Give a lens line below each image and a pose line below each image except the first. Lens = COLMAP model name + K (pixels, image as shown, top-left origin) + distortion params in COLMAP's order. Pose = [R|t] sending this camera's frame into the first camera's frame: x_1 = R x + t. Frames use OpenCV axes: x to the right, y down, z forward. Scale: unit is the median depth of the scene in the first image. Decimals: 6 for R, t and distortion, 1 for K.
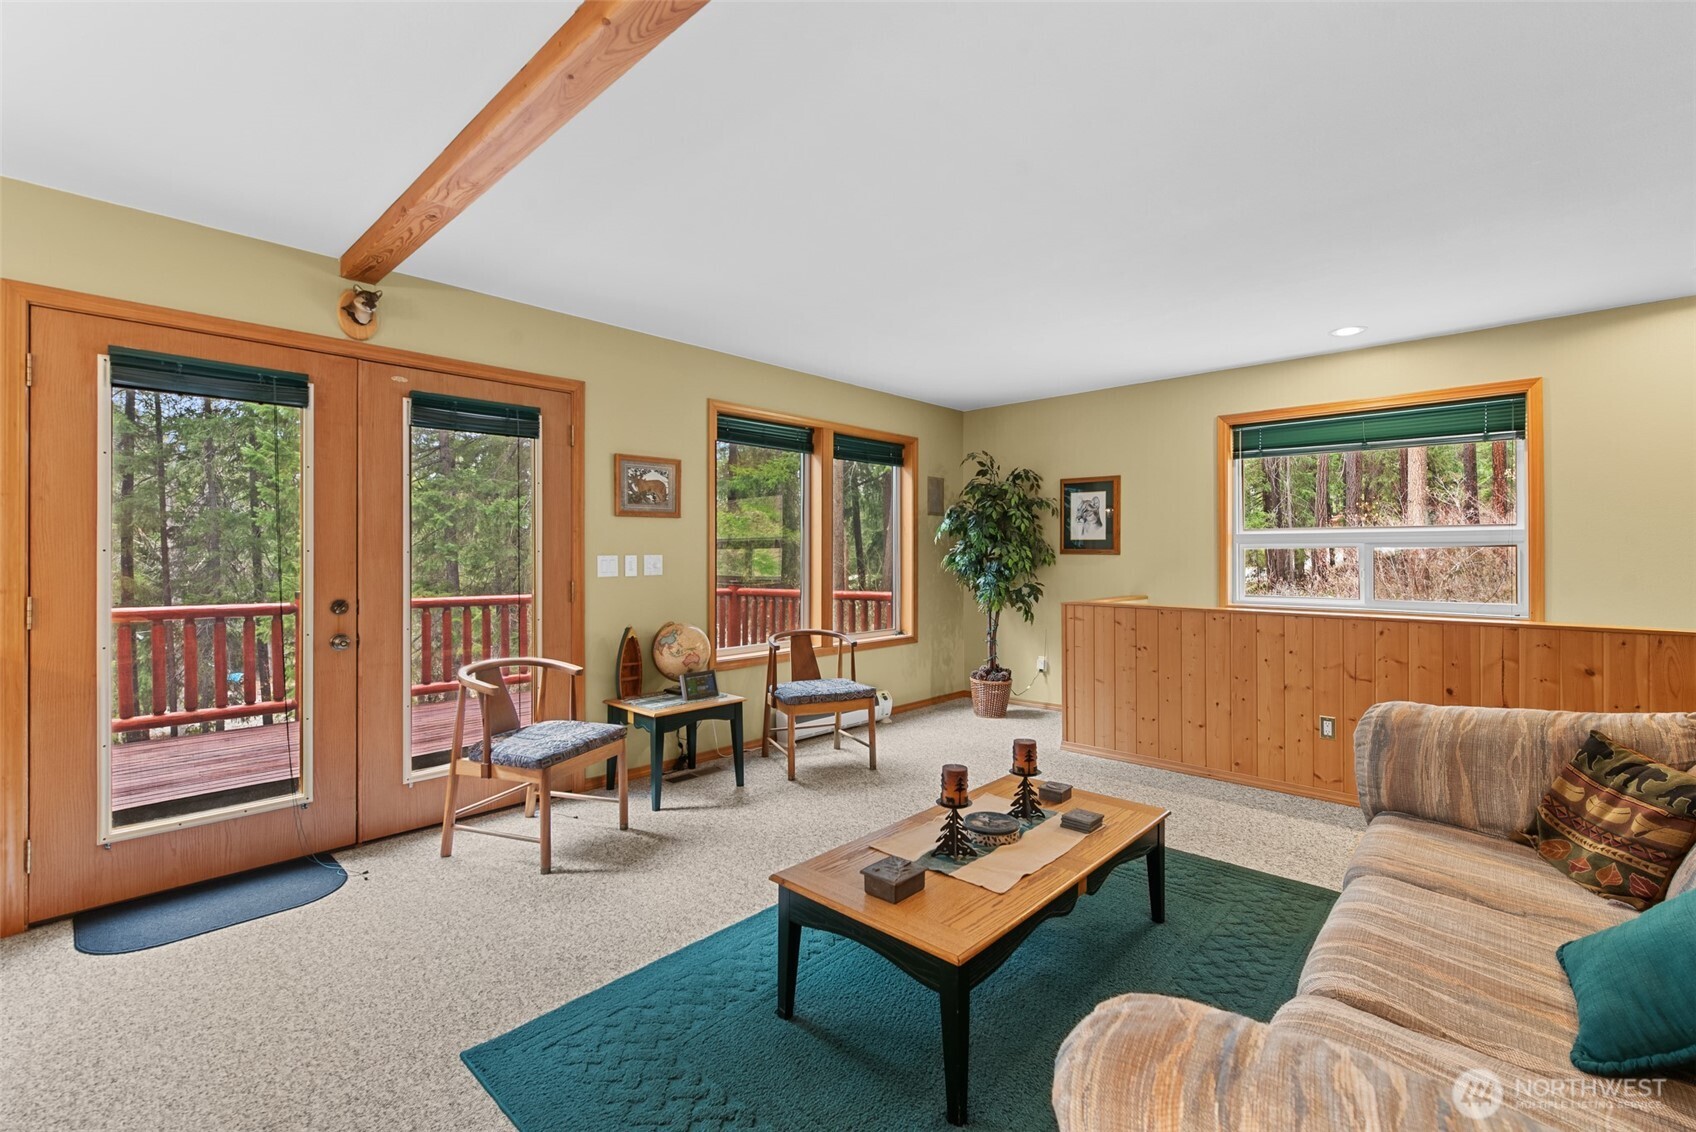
lens RADIAL K [[735.9, 0, 810.6], [0, 735.9, 544.6], [0, 0, 1]] dist [-0.001936, -0.000046]
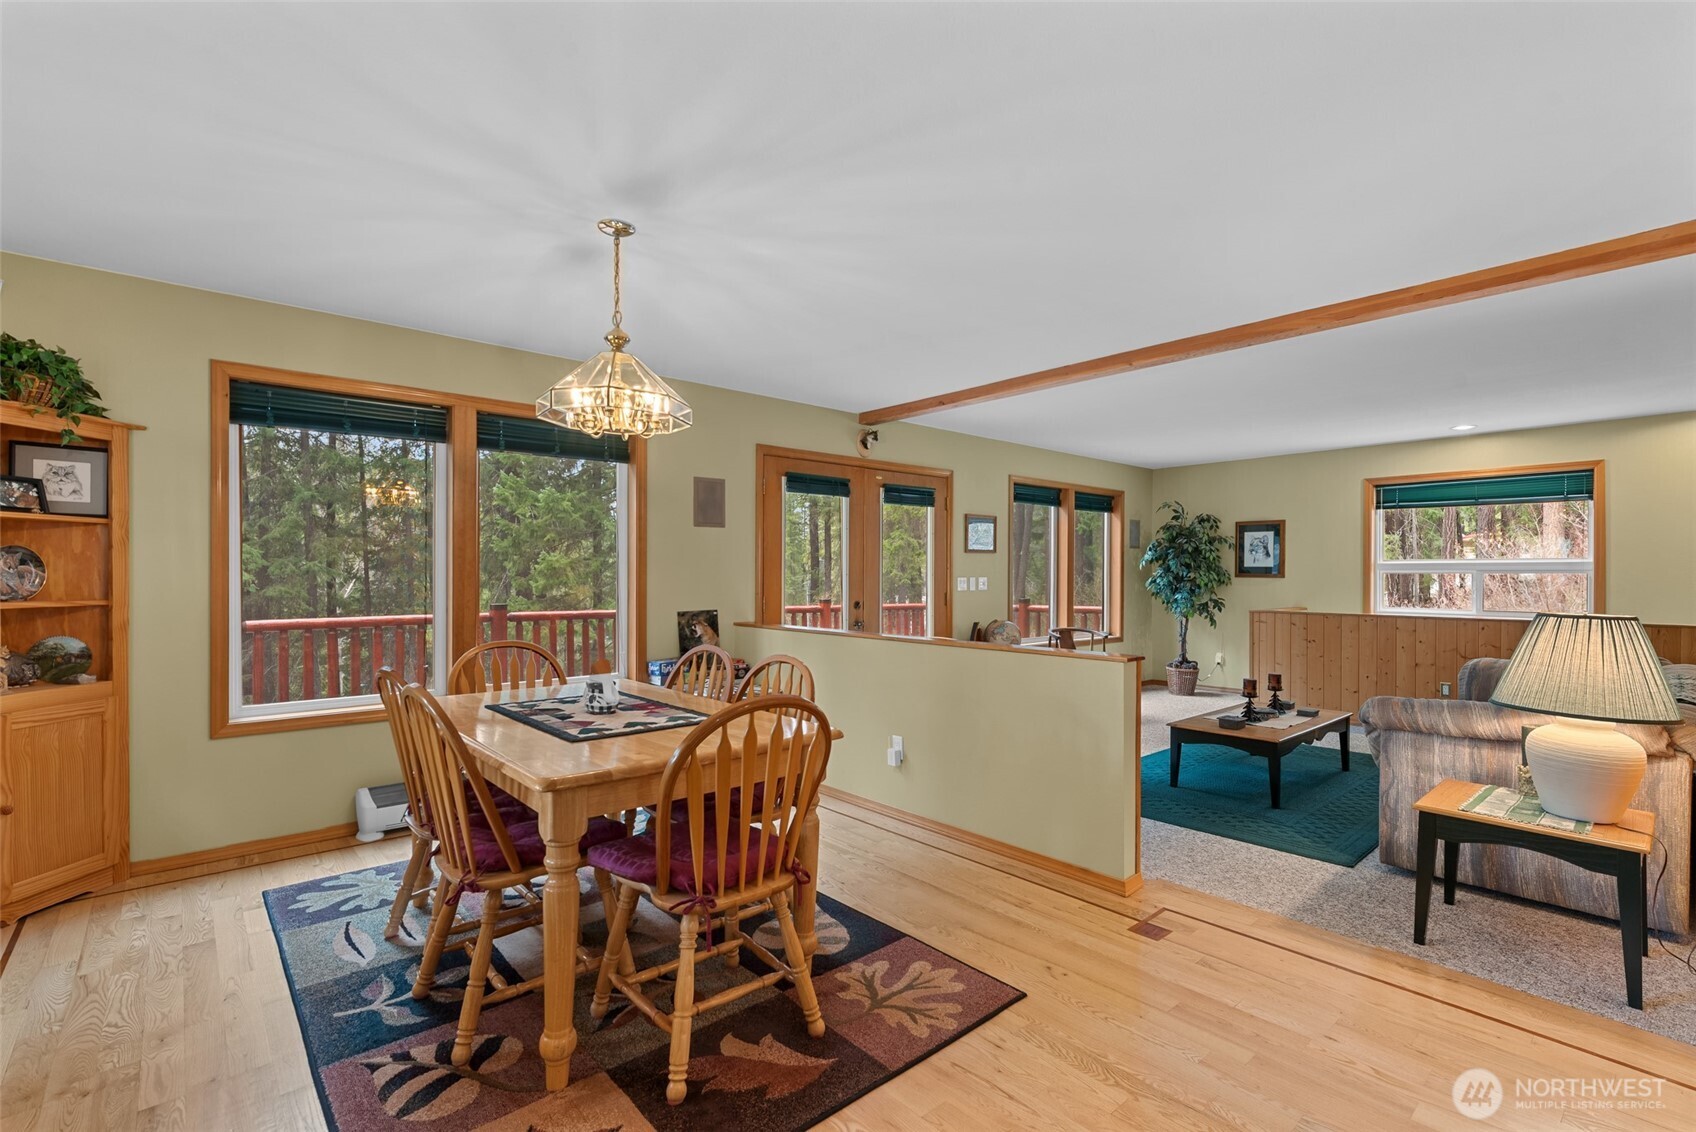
lens RADIAL K [[745.7, 0, 810.1], [0, 745.7, 574.7], [0, 0, 1]] dist [-0.000781, -0.000093]
pose [[0.994742, 0.002873, -0.102374, -0.418004], [-0.001695, 0.999931, 0.011595, -0.008915], [0.102400, -0.011360, 0.994678, -0.621476]]
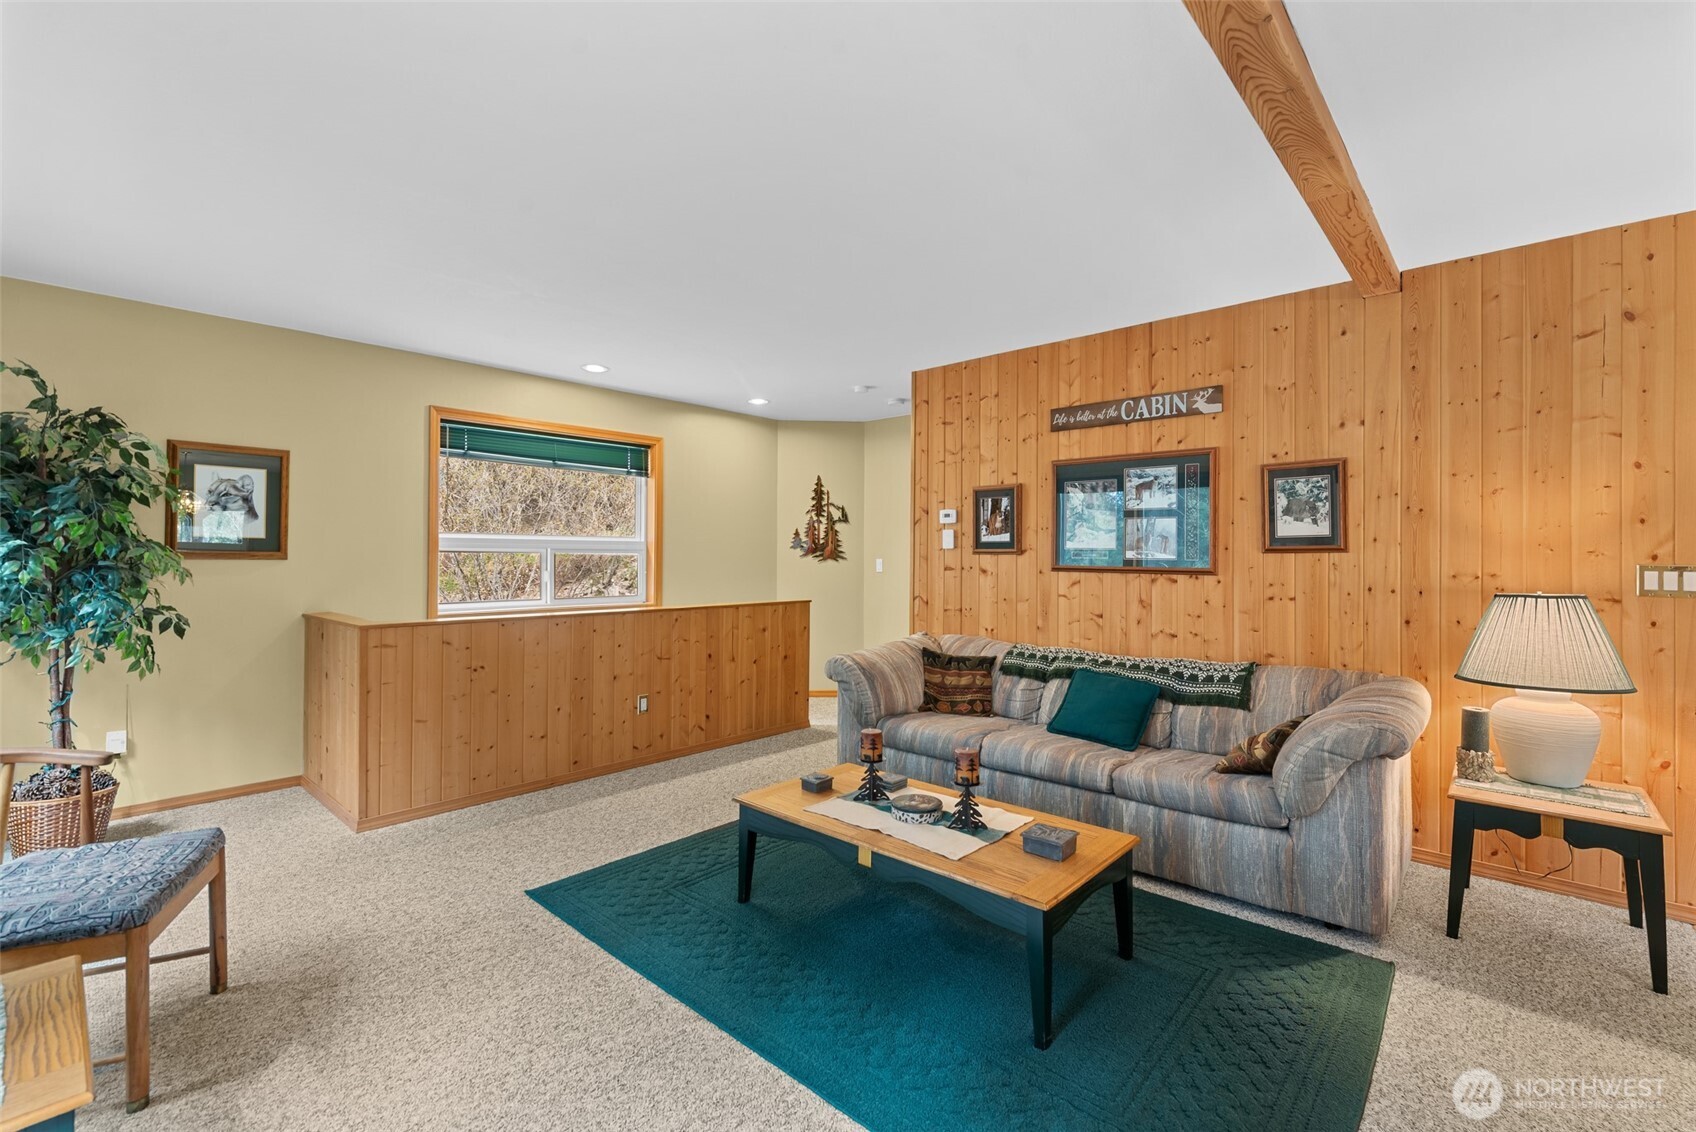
lens RADIAL K [[735.9, 0, 892.8], [0, 735.9, 550.9], [0, 0, 1]] dist [-0.001936, -0.000046]
pose [[-0.067205, 0.009793, 0.997691, -0.457128], [-0.013868, 0.999846, -0.010749, 0.006051], [-0.997643, -0.014558, -0.067059, 0.596224]]
